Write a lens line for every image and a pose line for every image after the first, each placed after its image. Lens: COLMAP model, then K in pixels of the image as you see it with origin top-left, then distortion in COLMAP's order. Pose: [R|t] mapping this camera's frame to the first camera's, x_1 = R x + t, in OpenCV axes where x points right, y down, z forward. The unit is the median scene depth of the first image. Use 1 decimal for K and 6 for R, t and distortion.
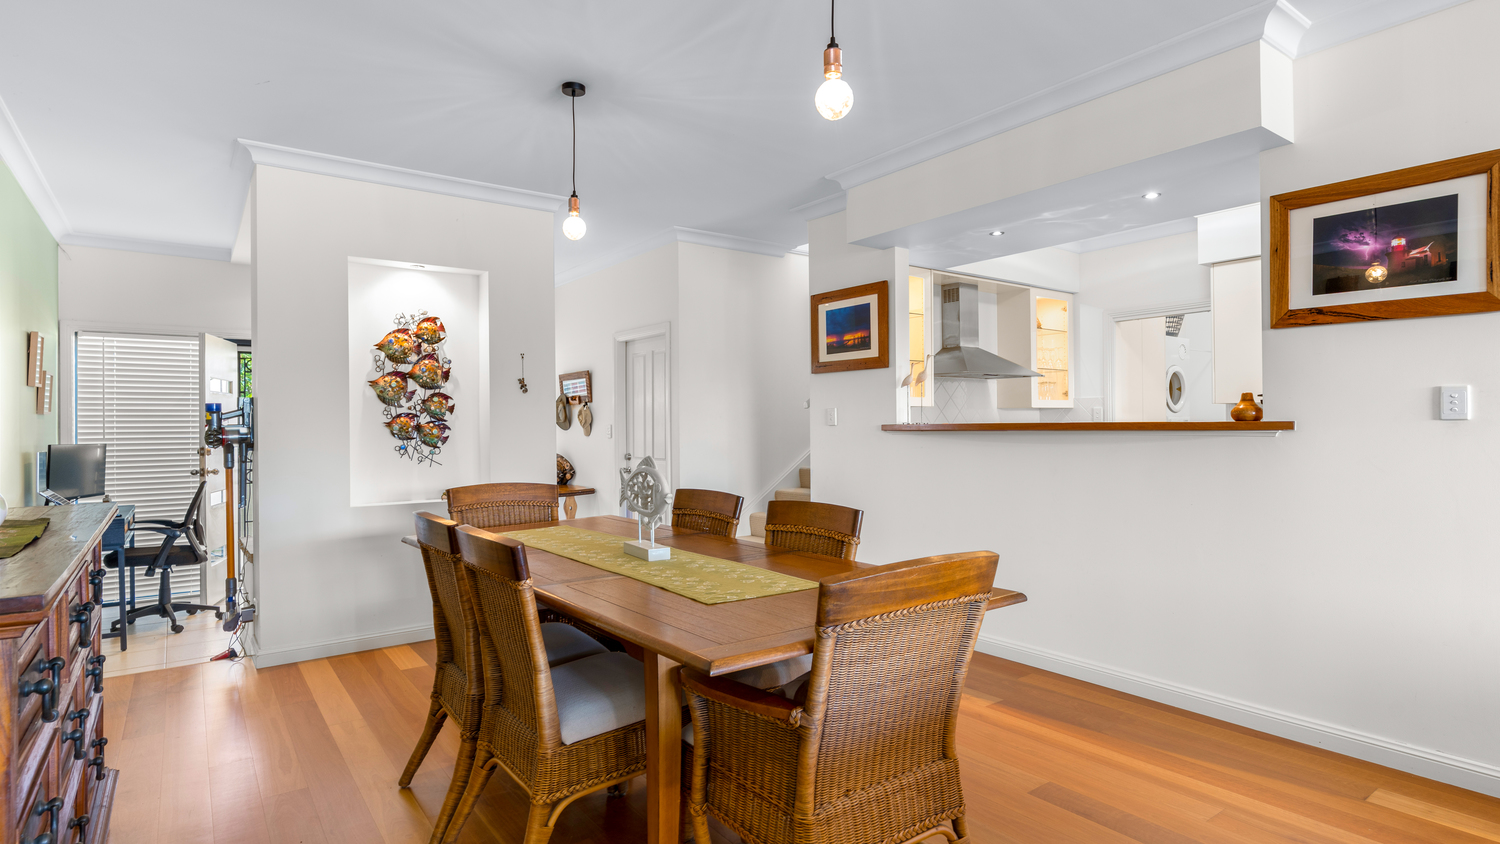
lens RADIAL K [[769.2, 0, 755.8], [0, 769.2, 419.5], [0, 0, 1]] dist [0.001137, -0.001128]
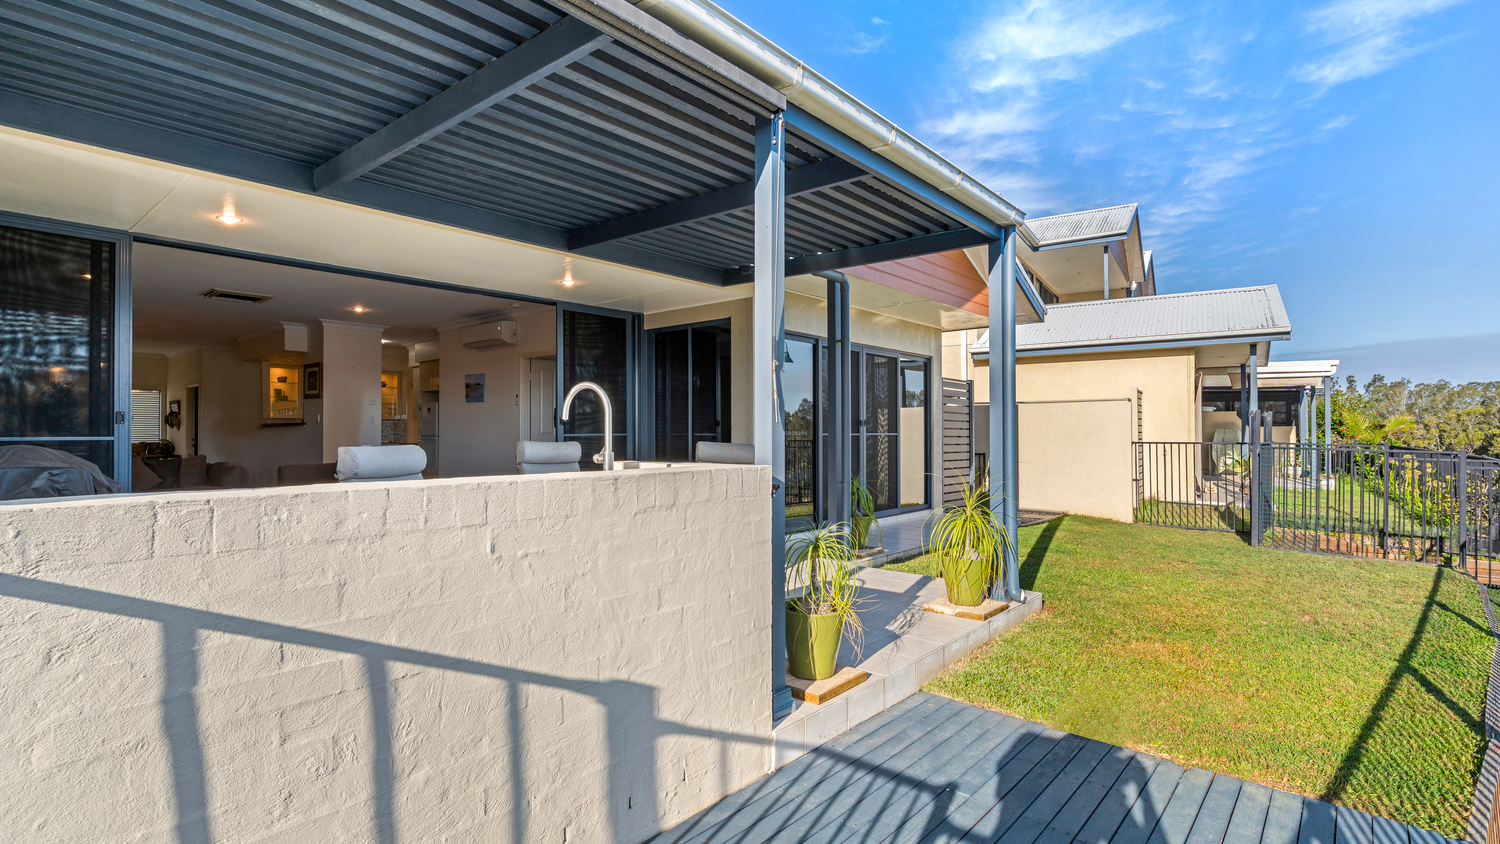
lens RADIAL K [[726.7, 0, 756.2], [0, 726.7, 420.3], [0, 0, 1]] dist [0.004843, 0.000746]
pose [[0.975017, 0.008998, 0.221950, 1.356286], [-0.005344, 0.999840, -0.017055, 0.027938], [-0.222068, 0.015443, 0.974909, -2.013436]]
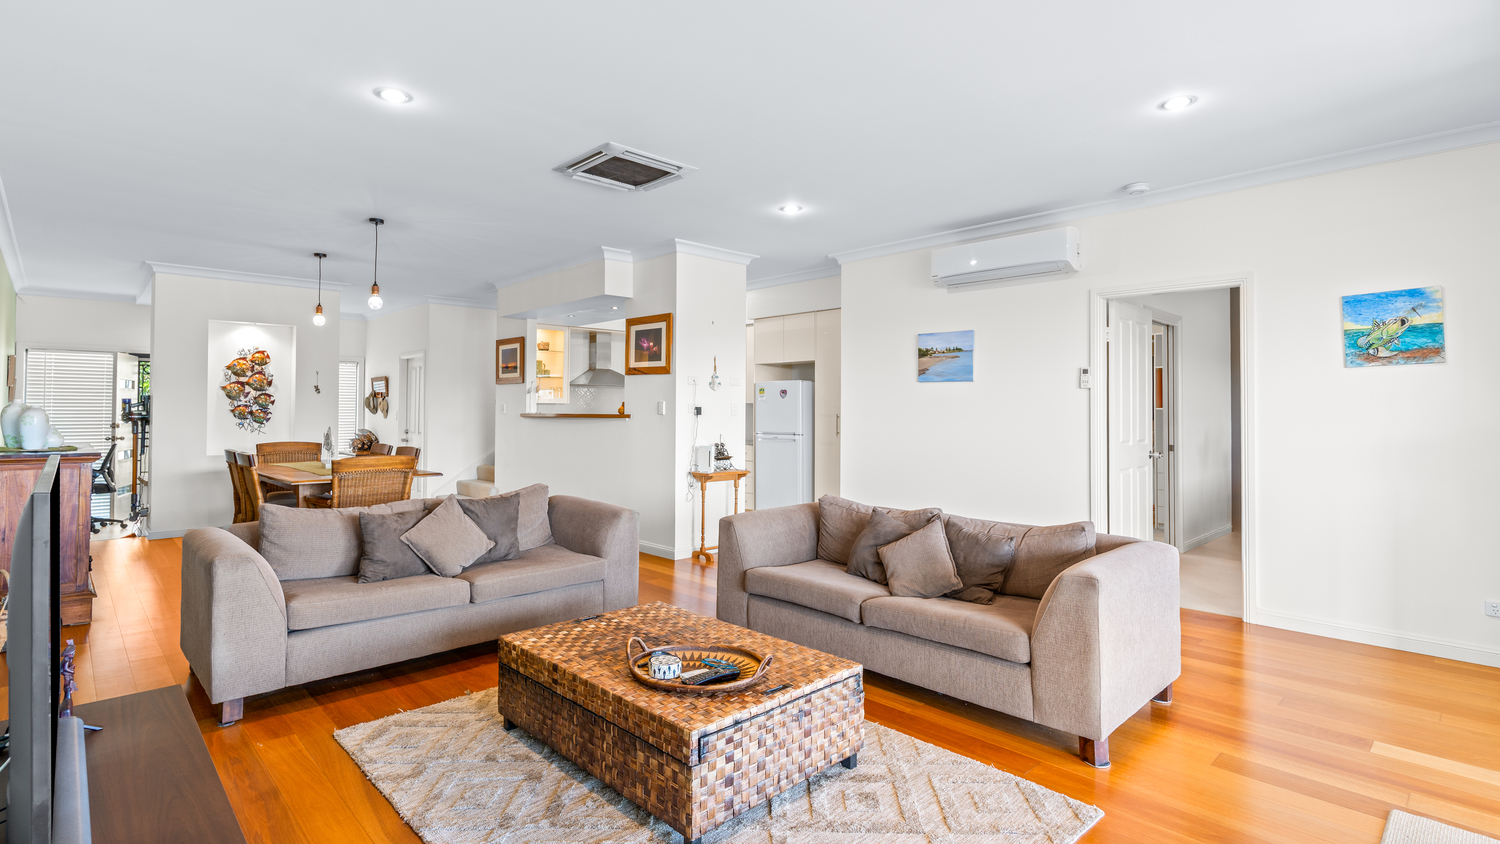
lens RADIAL K [[721.1, 0, 755.7], [0, 721.1, 390.9], [0, 0, 1]] dist [0.002092, 0.000691]
pose [[0.992180, 0.013879, 0.124040, 0.514405], [-0.011310, 0.999707, -0.021390, -0.017264], [-0.124301, 0.019820, 0.992047, -0.809267]]
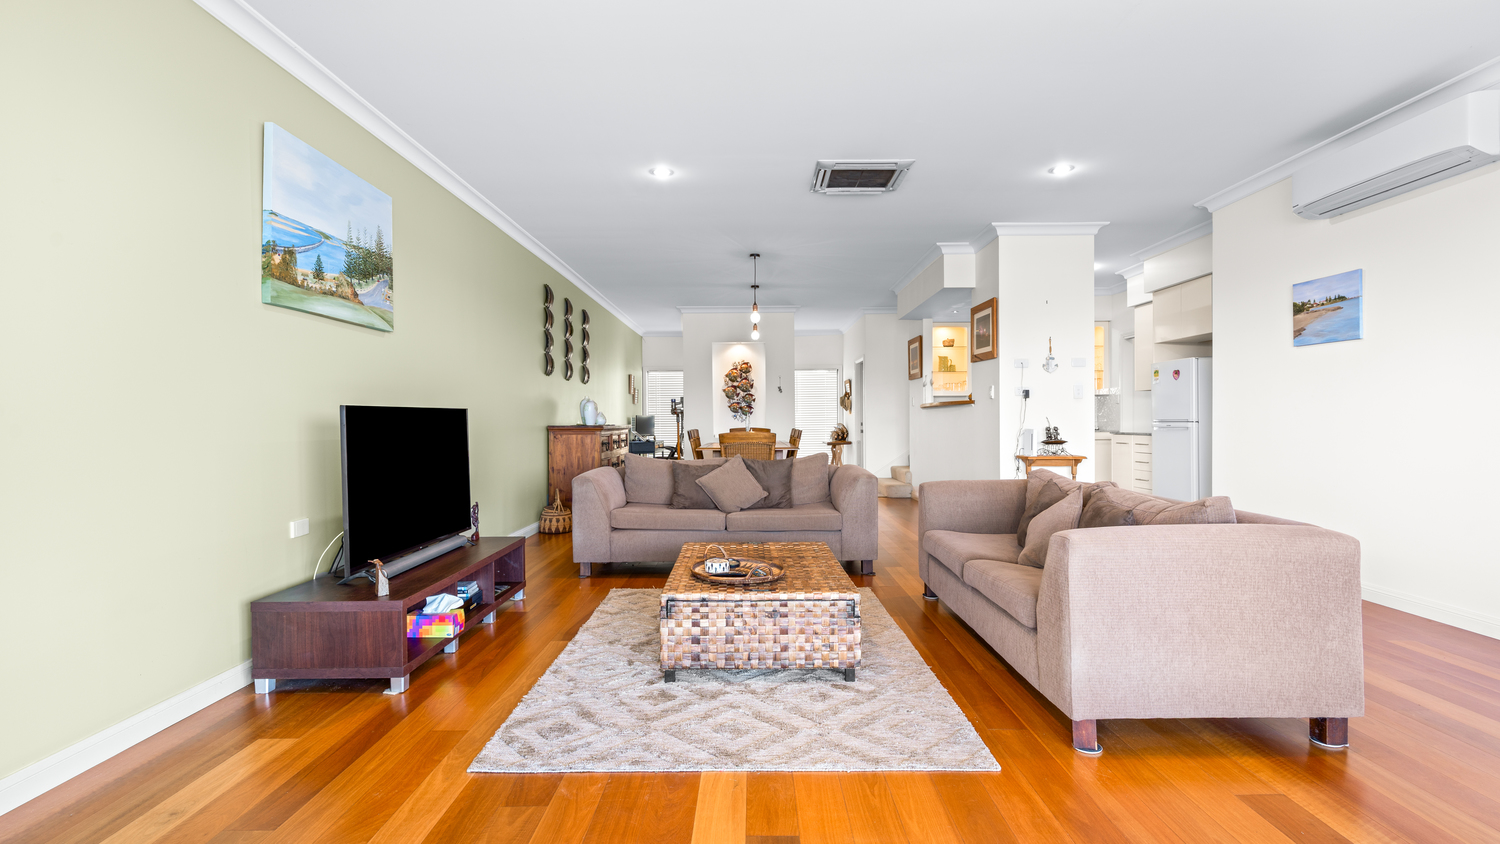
lens RADIAL K [[721.1, 0, 754.7], [0, 721.1, 412.1], [0, 0, 1]] dist [0.002092, 0.000691]
pose [[0.801257, -0.002931, -0.598313, 0.969544], [0.003302, 0.999994, -0.000477, 0.025353], [0.598311, -0.001594, 0.801262, -0.813899]]
